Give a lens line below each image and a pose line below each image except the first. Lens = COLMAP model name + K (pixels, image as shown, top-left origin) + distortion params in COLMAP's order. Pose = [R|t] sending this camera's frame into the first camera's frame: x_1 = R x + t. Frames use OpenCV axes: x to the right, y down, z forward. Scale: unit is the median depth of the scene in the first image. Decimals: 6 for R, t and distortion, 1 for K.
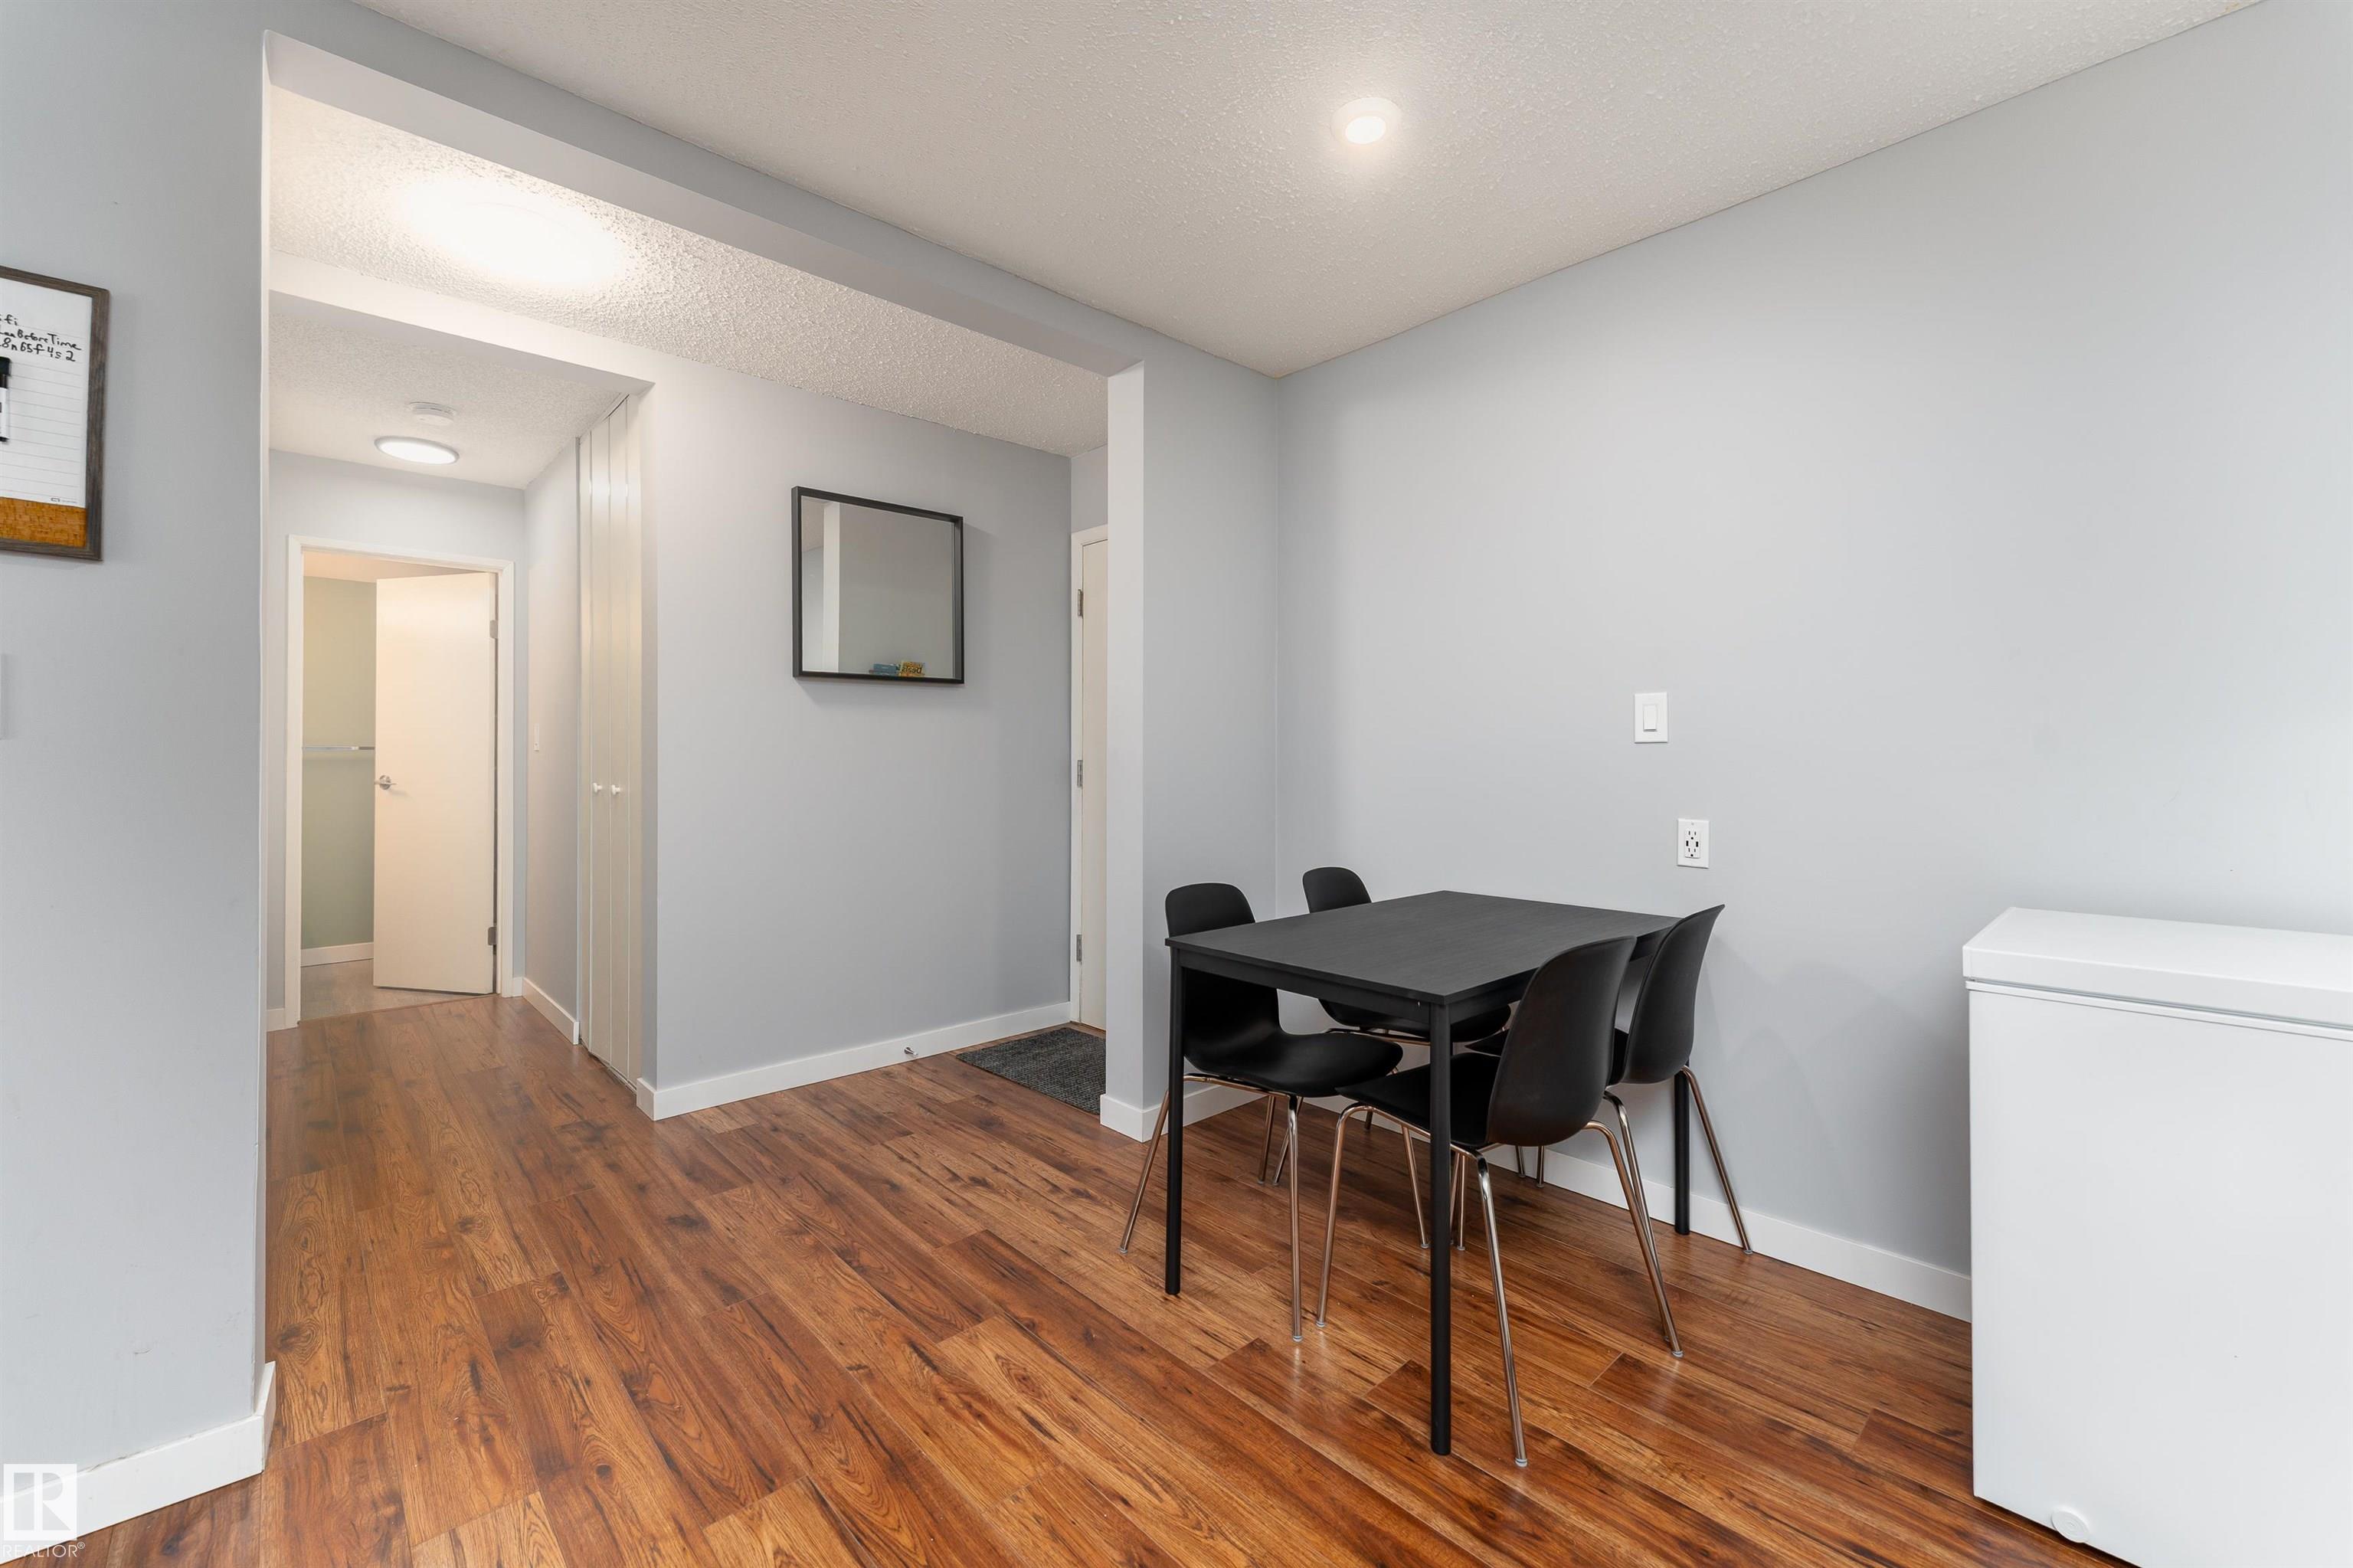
lens RADIAL K [[953.2, 0, 1172.1], [0, 953.2, 757.1], [0, 0, 1]] dist [-0.000867, -0.000107]
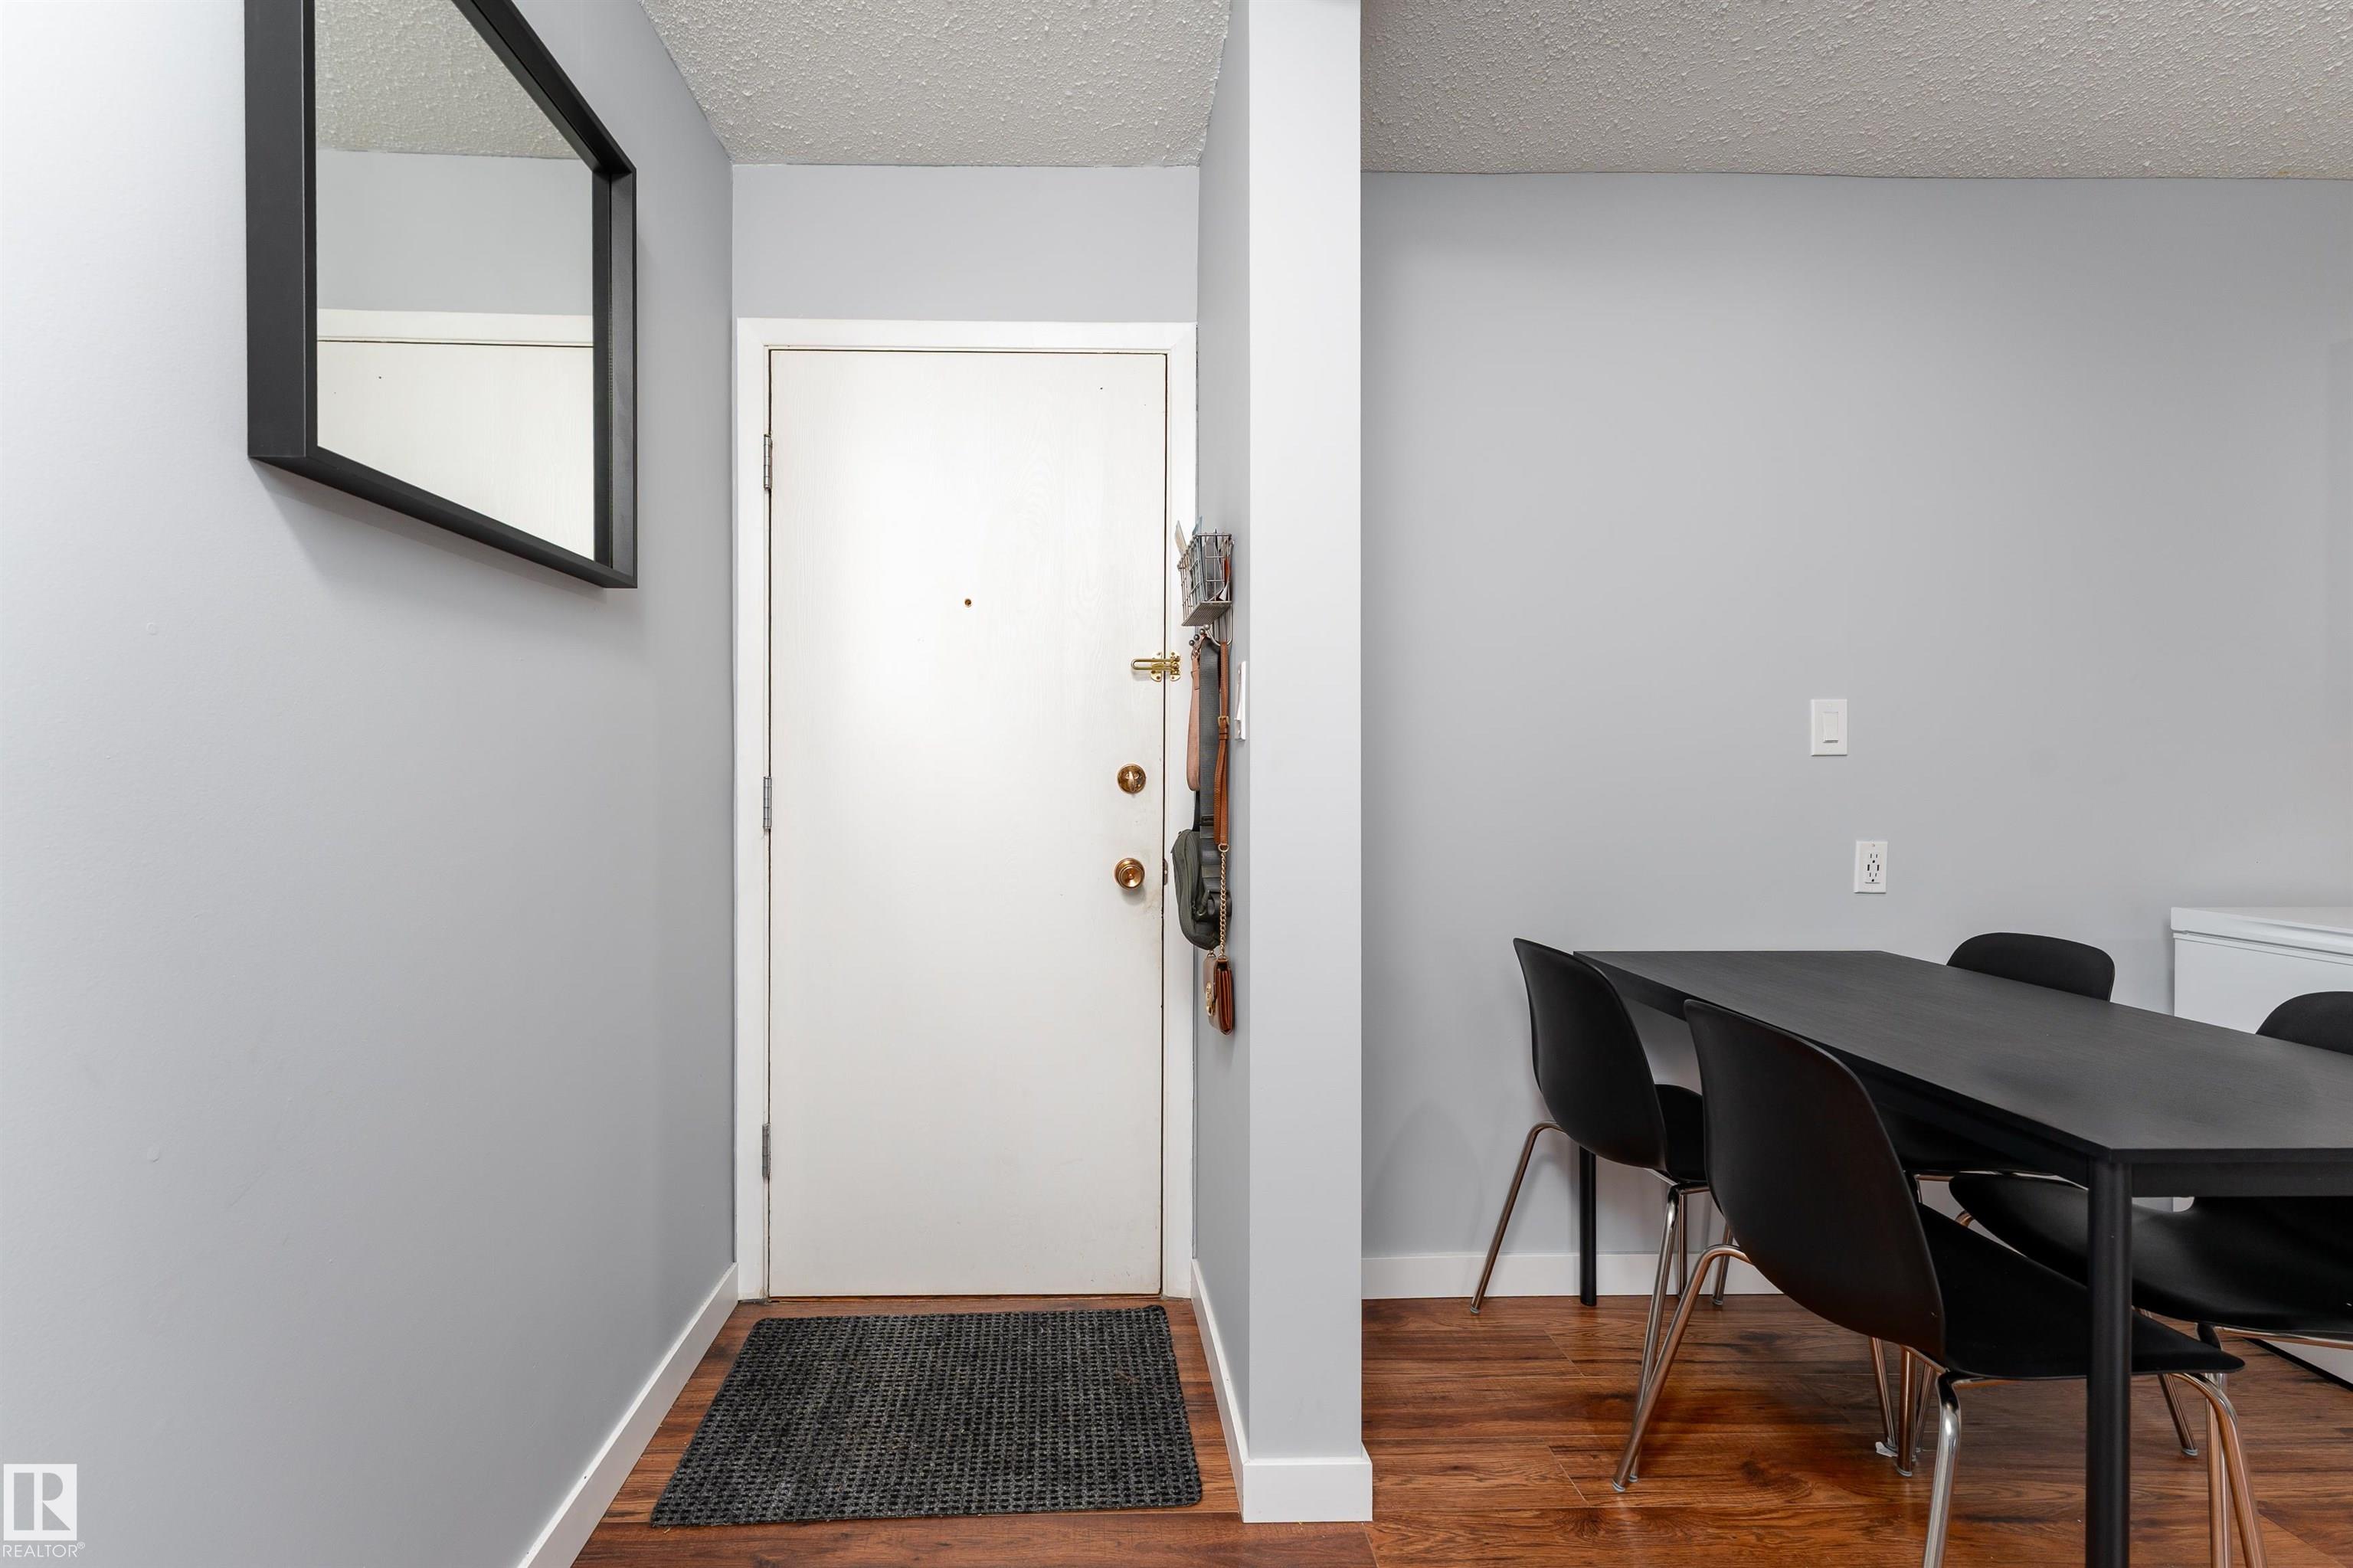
lens RADIAL K [[965.9, 0, 1176.5], [0, 965.9, 784.0], [0, 0, 1]] dist [-0.020132, -0.000295]
pose [[0.666868, -0.010948, 0.745096, -0.560216], [-0.000772, 0.999881, 0.015382, -0.002208], [-0.745176, -0.010833, 0.666780, 0.860825]]
